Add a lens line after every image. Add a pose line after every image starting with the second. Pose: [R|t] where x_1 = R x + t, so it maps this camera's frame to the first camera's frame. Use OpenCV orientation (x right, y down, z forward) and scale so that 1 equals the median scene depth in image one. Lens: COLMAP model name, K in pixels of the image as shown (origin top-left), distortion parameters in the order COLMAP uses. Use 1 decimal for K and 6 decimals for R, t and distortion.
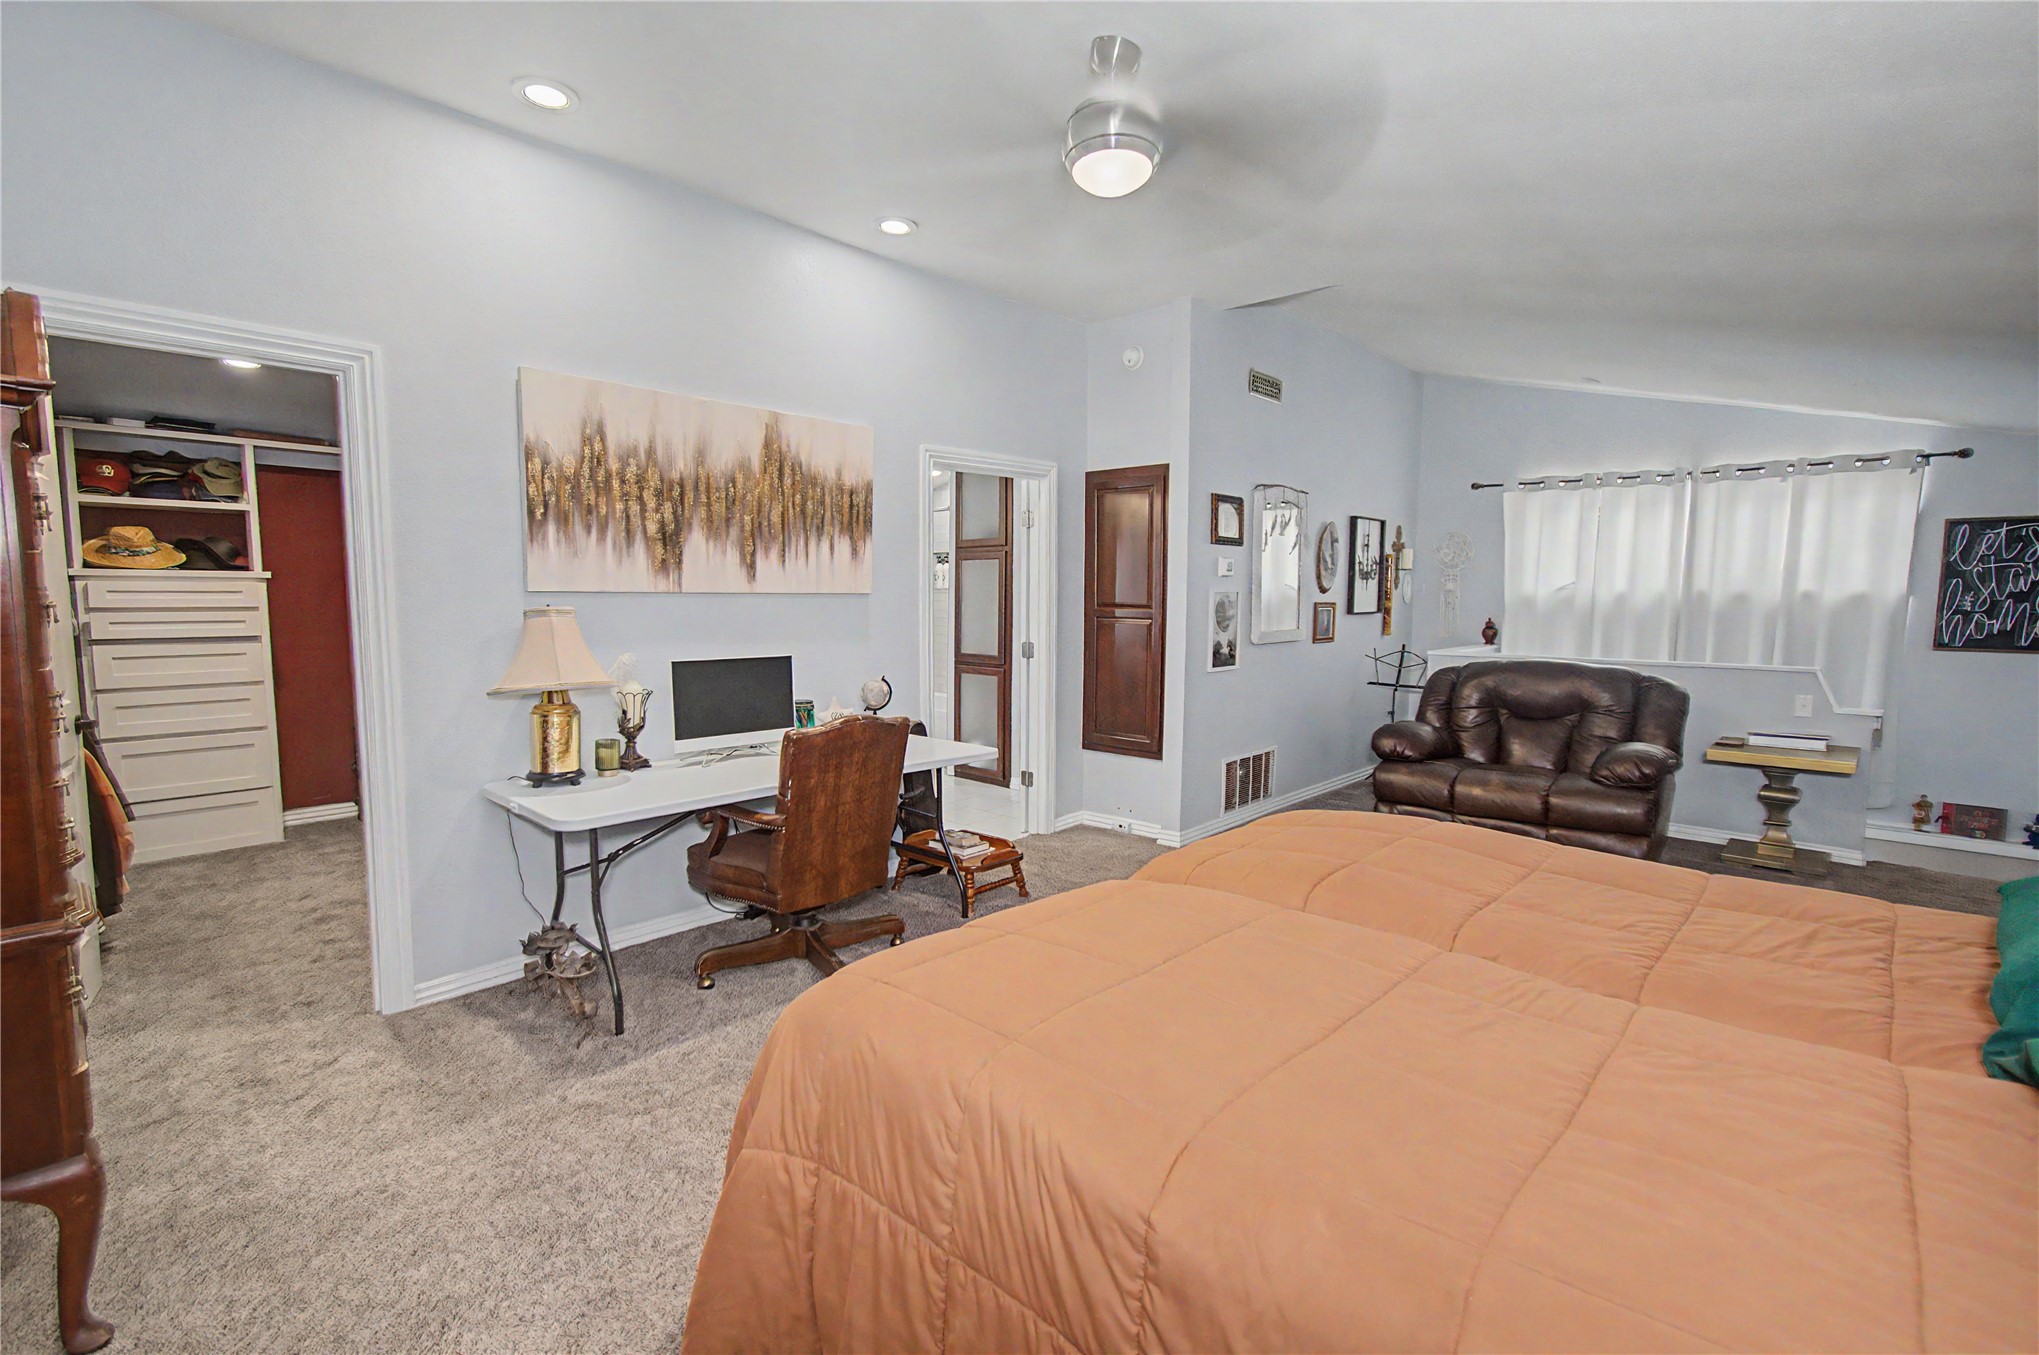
lens RADIAL K [[917.7, 0, 1025.4], [0, 917.7, 669.7], [0, 0, 1]] dist [-0.001673, 0.004868]
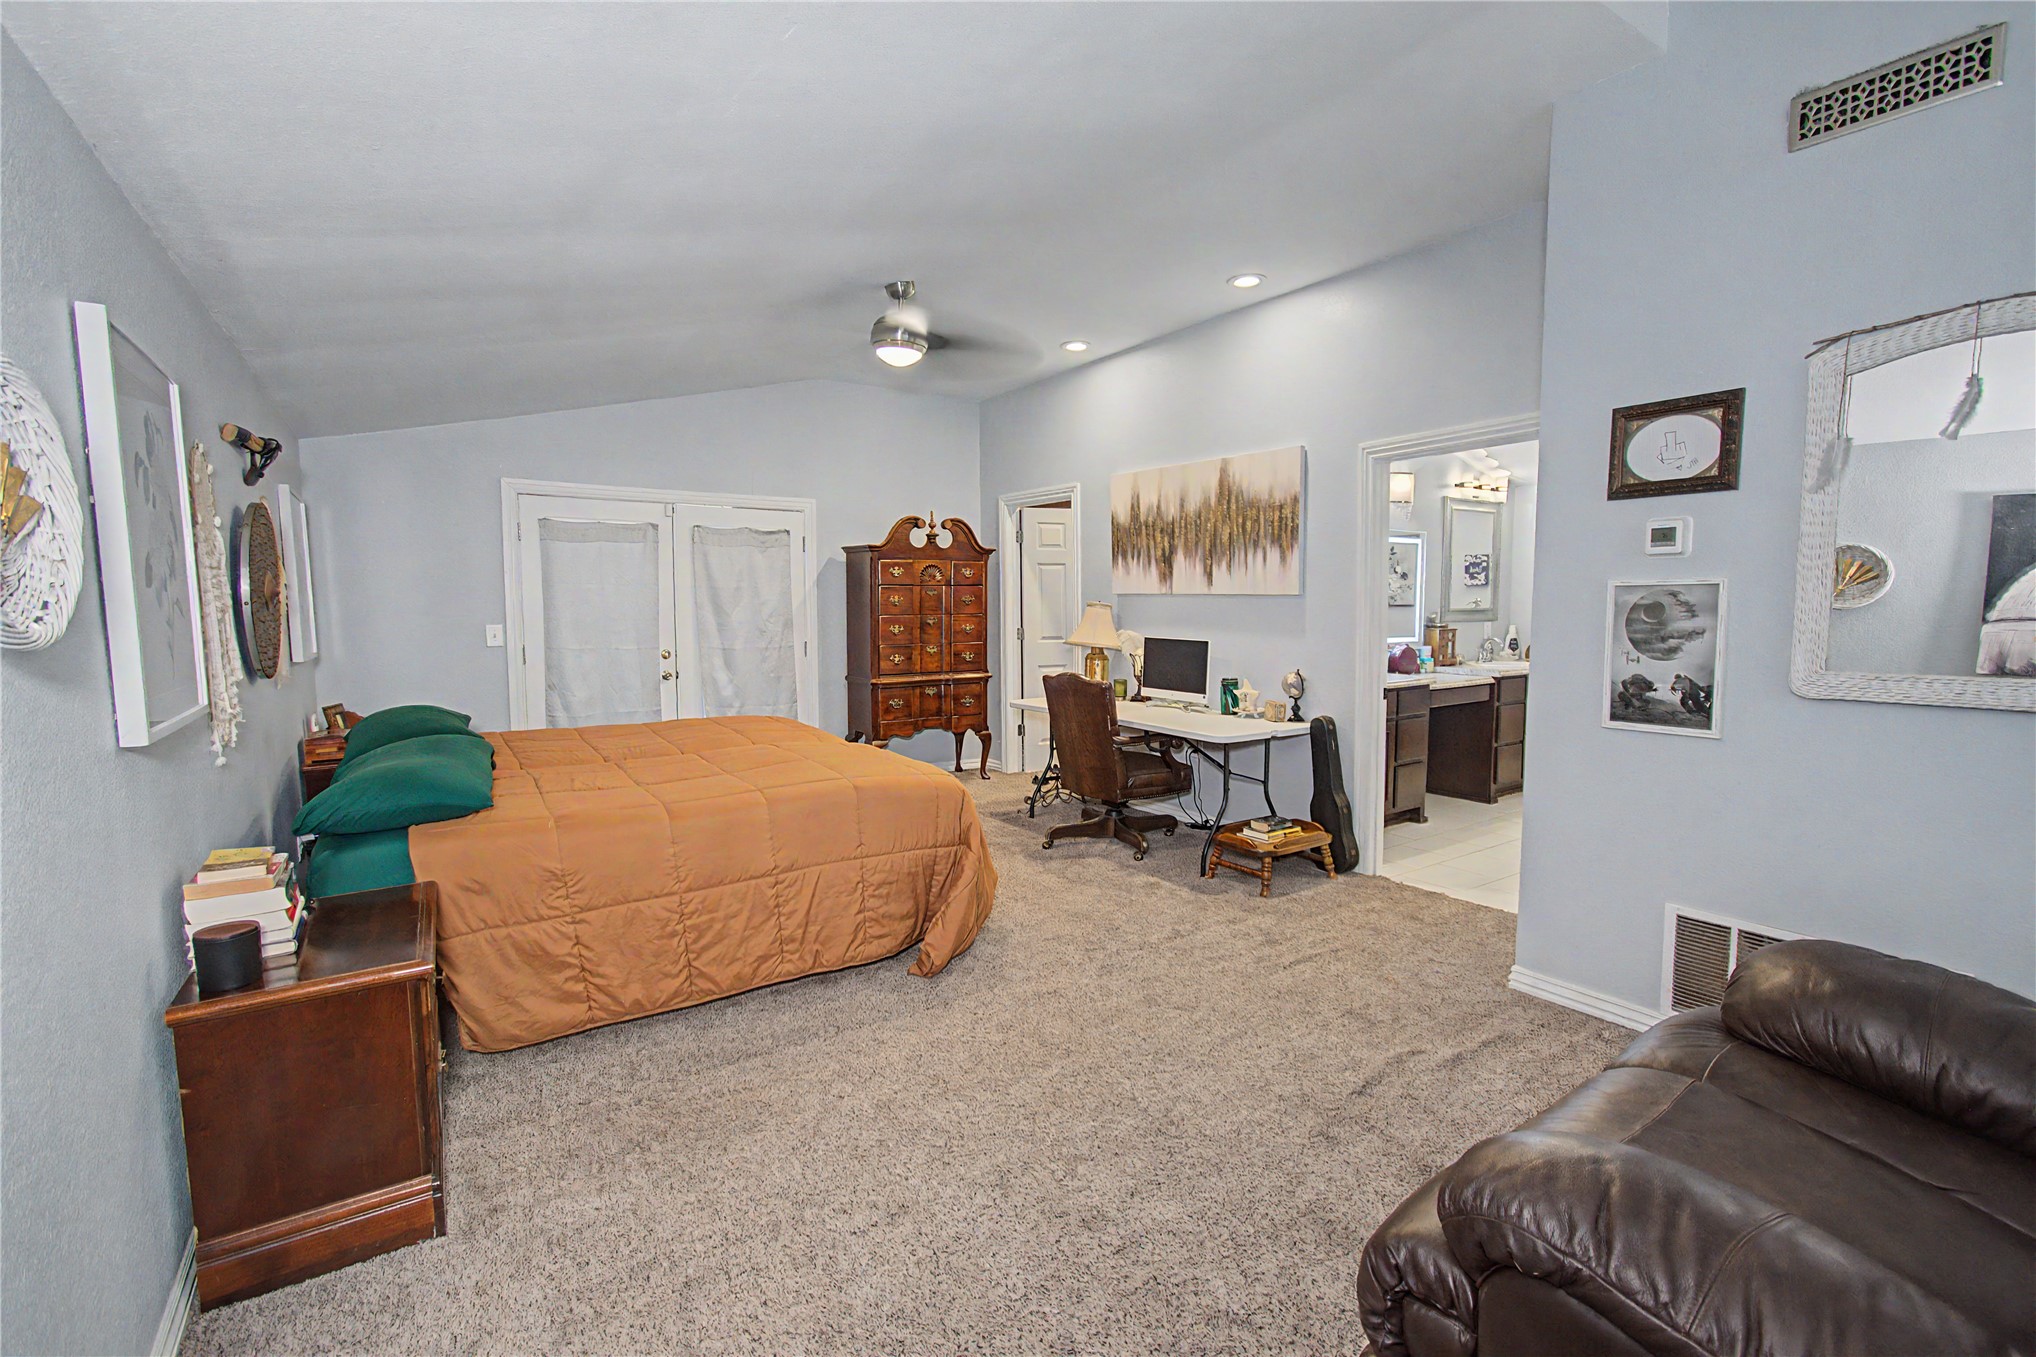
lens RADIAL K [[916.3, 0, 1024.7], [0, 916.3, 691.5], [0, 0, 1]] dist [-0.001673, 0.004868]
pose [[-0.219139, 0.083961, -0.972074, 0.817434], [-0.098419, 0.989307, 0.107637, -0.043922], [0.970717, 0.119258, -0.208532, 0.759164]]
